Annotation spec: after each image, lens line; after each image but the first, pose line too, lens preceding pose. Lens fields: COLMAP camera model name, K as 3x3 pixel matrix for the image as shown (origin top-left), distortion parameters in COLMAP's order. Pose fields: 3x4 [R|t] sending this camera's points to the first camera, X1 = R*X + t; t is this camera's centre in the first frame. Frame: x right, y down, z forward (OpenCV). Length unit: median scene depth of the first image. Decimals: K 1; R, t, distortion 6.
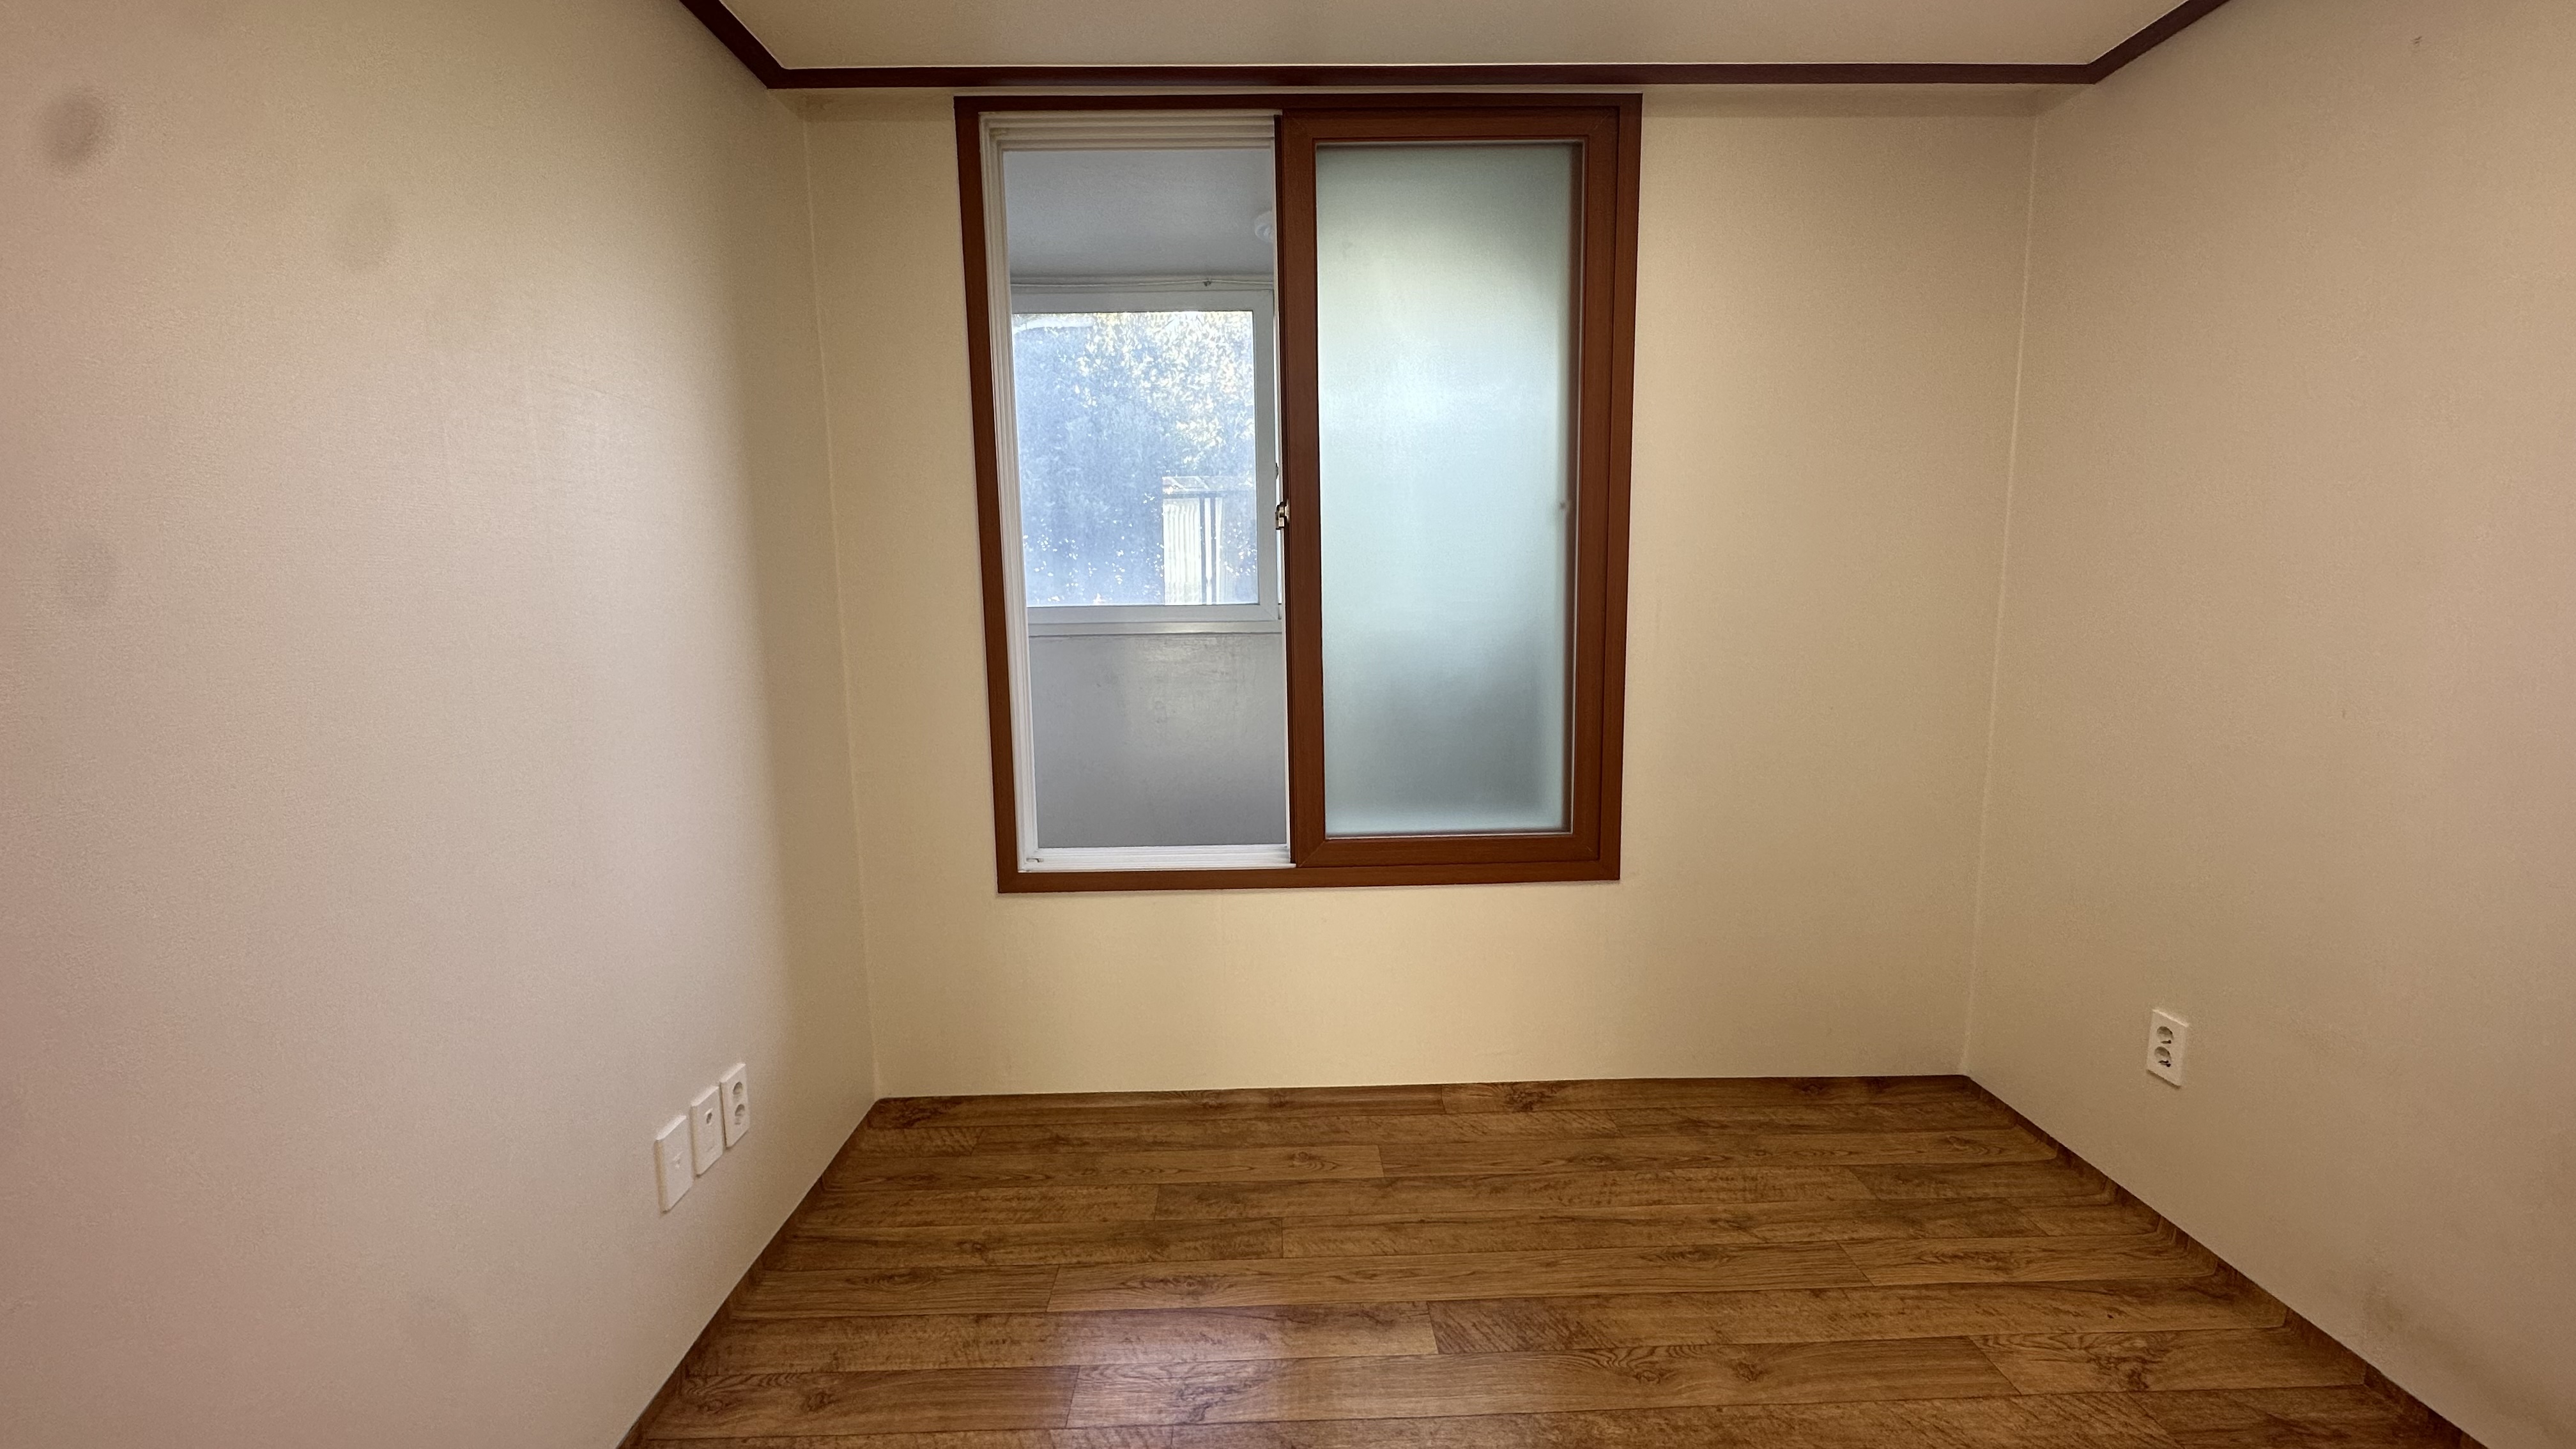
lens RADIAL K [[1029.5, 0, 1283.4], [0, 1029.5, 726.1], [0, 0, 1]] dist [-0.006866, 0.001125]
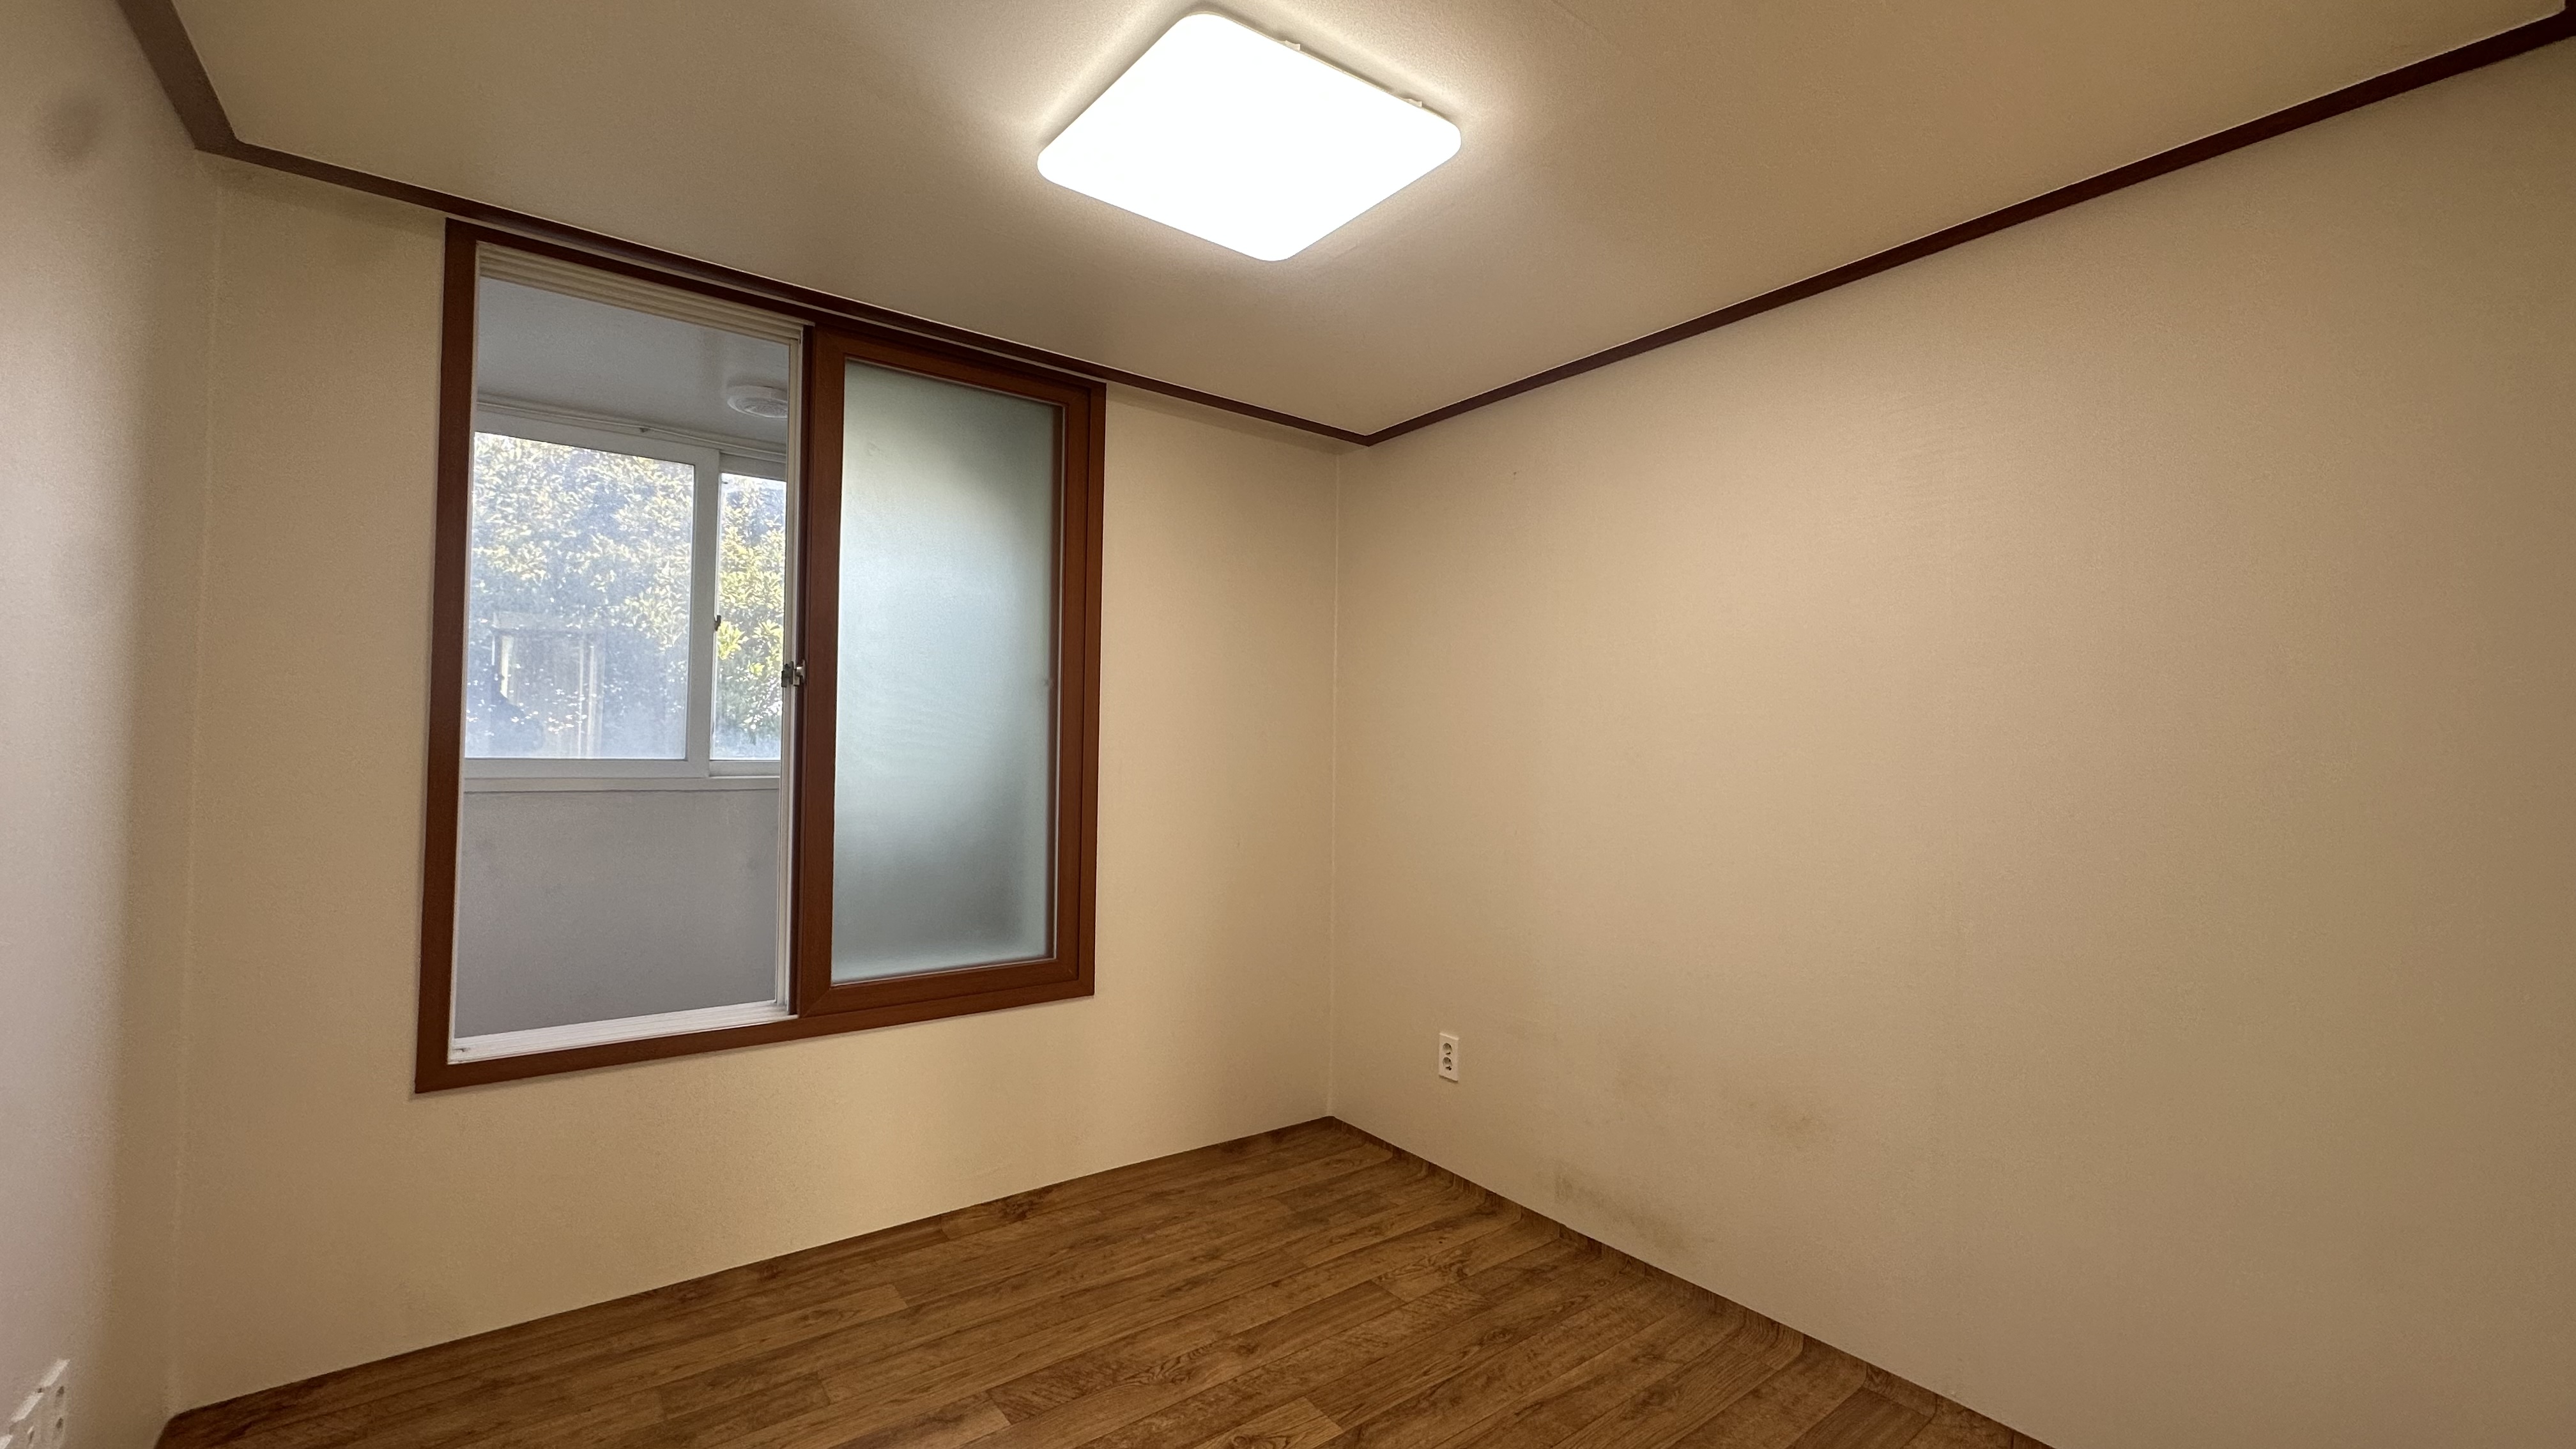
lens RADIAL K [[1029.5, 0, 1292.5], [0, 1029.5, 731.3], [0, 0, 1]] dist [-0.006866, 0.001125]
pose [[0.805197, 0.037791, 0.591801, -0.231199], [0.055326, 0.988827, -0.138421, 0.028798], [-0.590420, 0.144198, 0.794110, -0.140449]]
